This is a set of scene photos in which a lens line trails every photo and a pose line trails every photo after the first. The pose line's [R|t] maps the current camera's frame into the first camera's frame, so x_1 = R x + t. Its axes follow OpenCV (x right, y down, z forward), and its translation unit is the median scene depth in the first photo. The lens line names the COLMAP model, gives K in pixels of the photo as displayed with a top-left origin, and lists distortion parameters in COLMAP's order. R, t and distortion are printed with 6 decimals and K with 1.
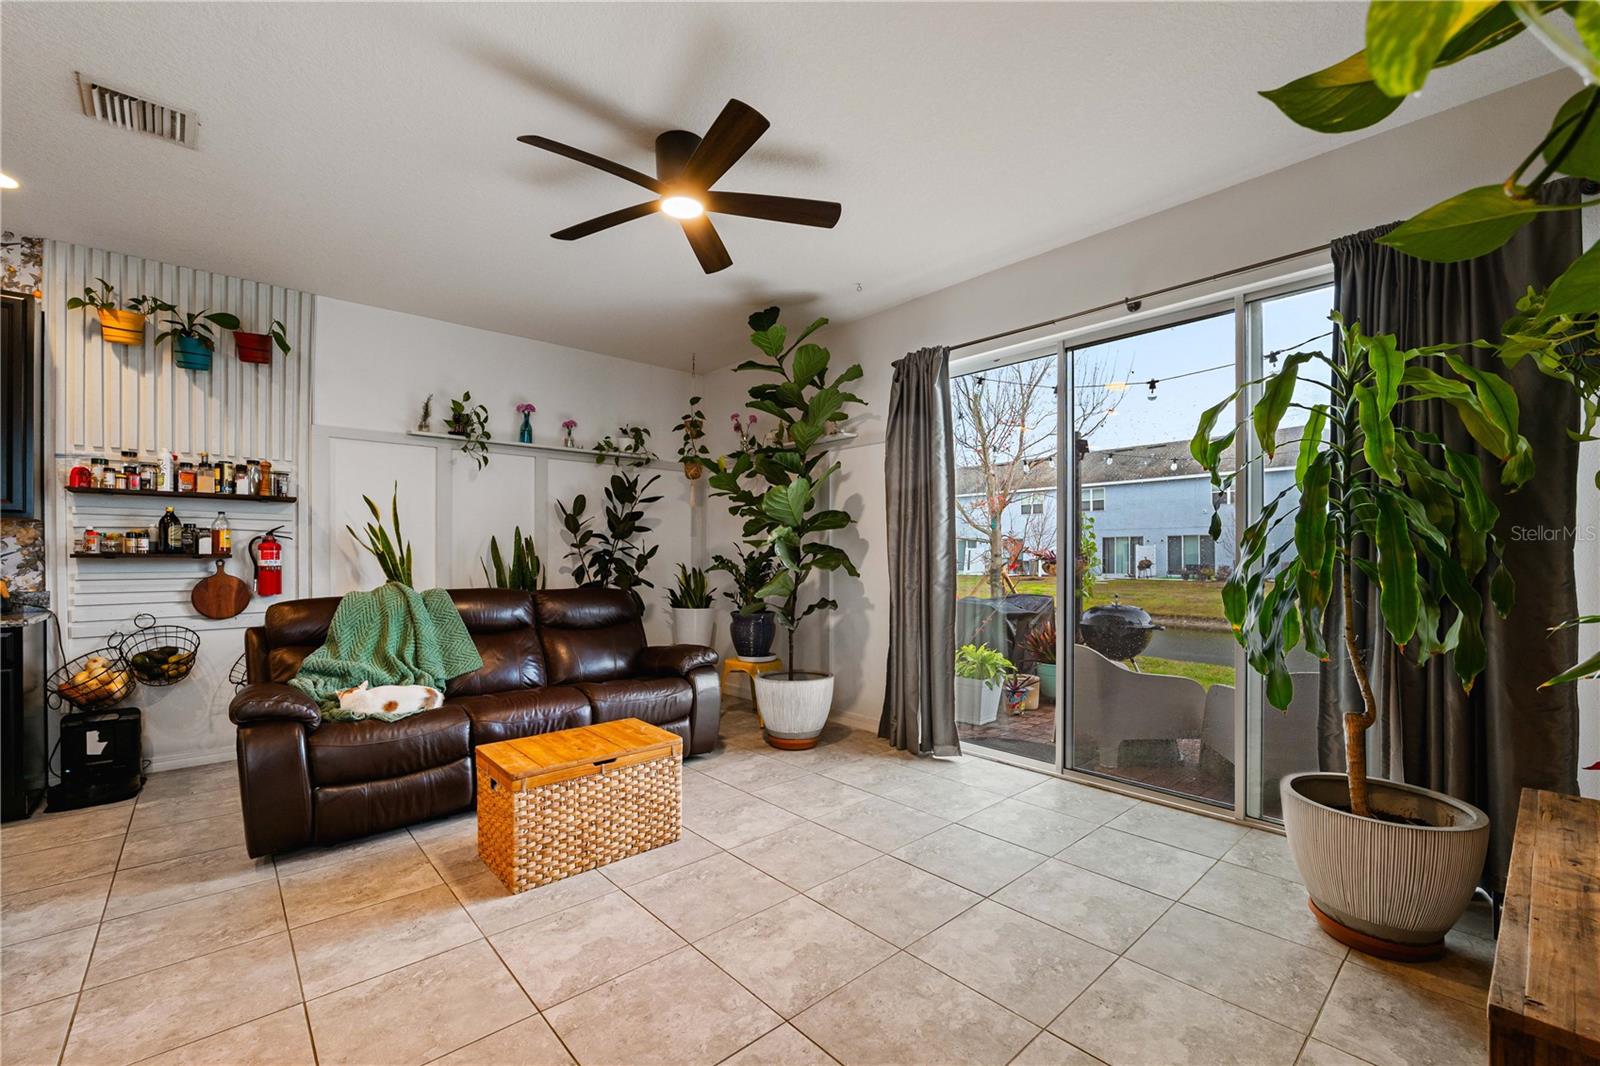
lens RADIAL K [[668.1, 0, 805.0], [0, 668.1, 555.7], [0, 0, 1]] dist [-0.008028, -0.000047]
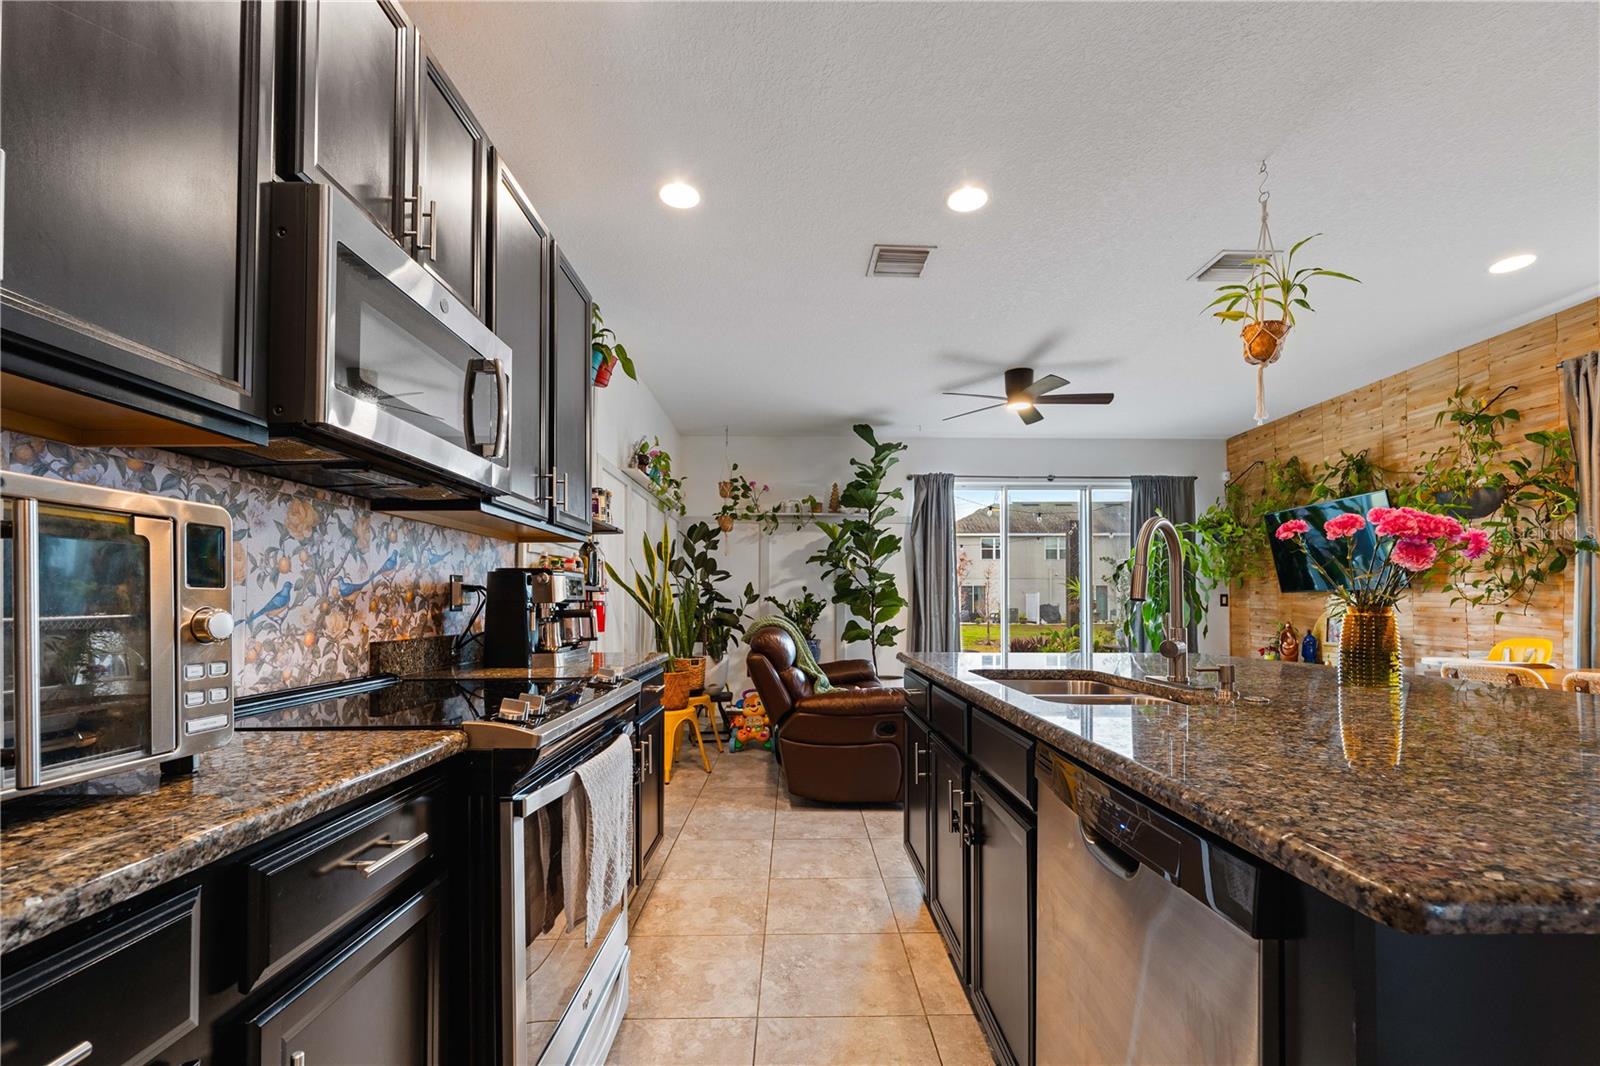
lens RADIAL K [[670.2, 0, 792.8], [0, 670.2, 586.3], [0, 0, 1]] dist [0.027339, 0.000033]
pose [[0.669592, 0.020243, 0.742453, -1.462225], [0.000680, 0.999611, -0.027868, 0.023968], [-0.742728, 0.019166, 0.669318, 0.172096]]
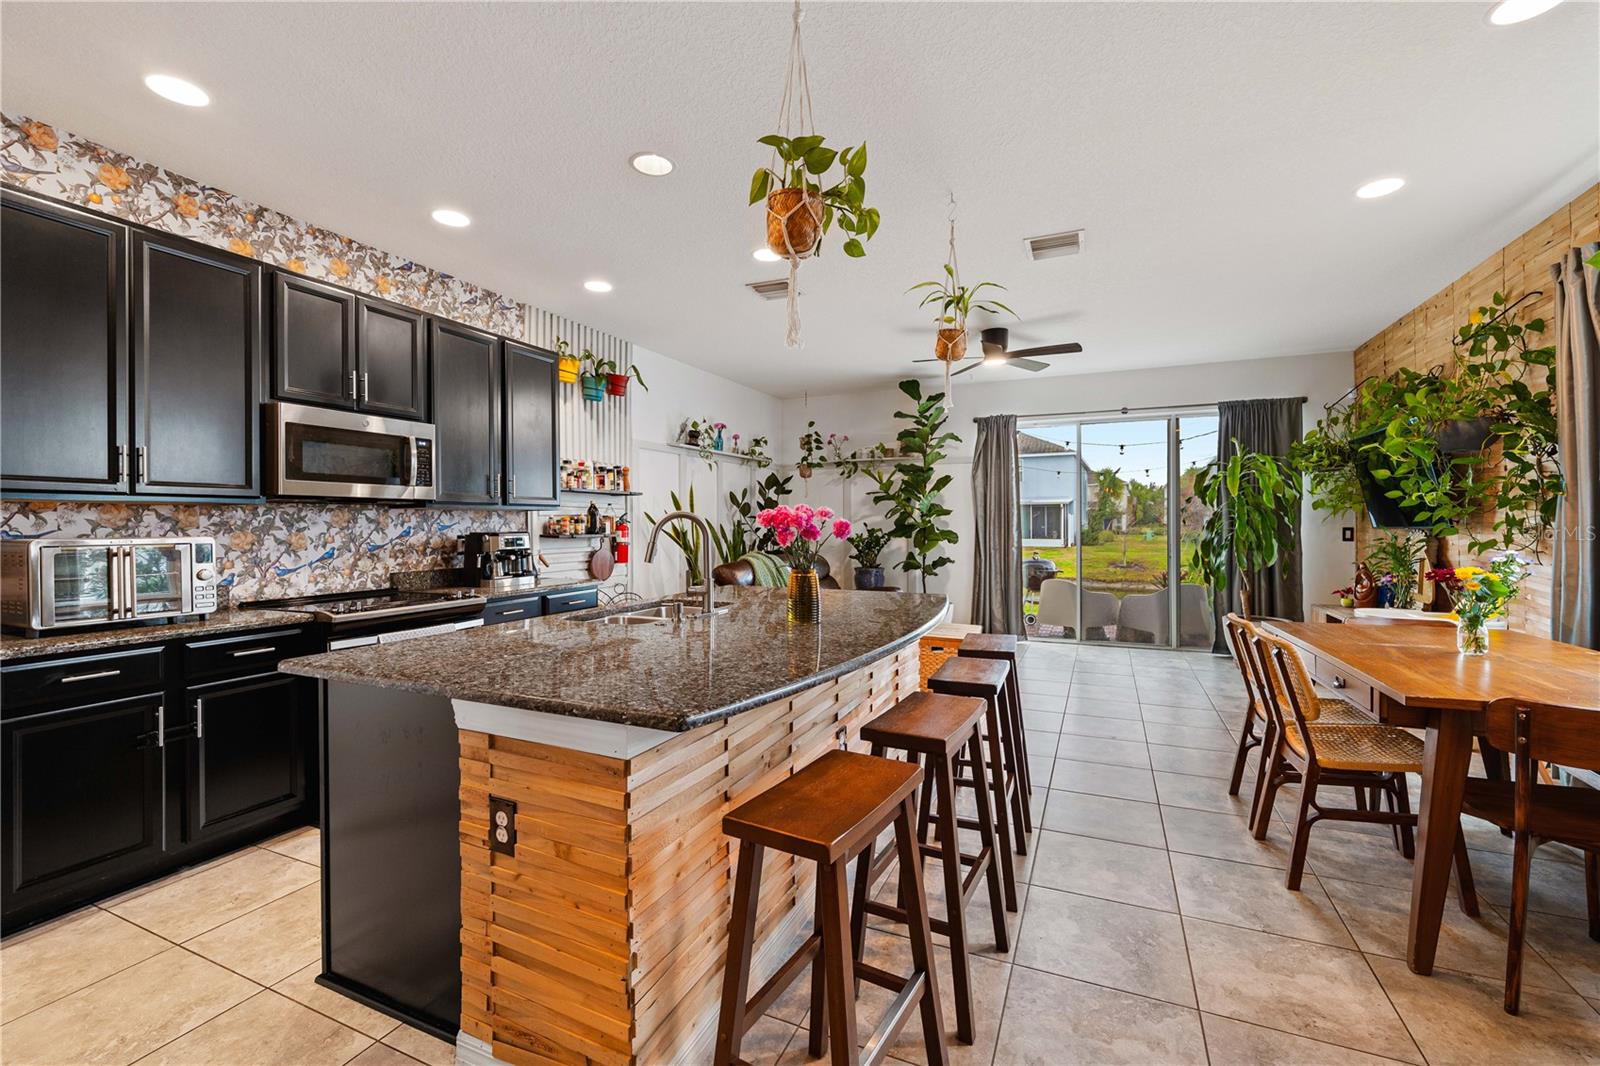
lens RADIAL K [[649.4, 0, 799.4], [0, 649.4, 520.3], [0, 0, 1]] dist [-0.003616, 0.000512]
pose [[0.922258, -0.001591, 0.386572, -1.091035], [0.003987, 0.999977, -0.005397, -0.022667], [-0.386554, 0.006519, 0.922244, -0.430563]]
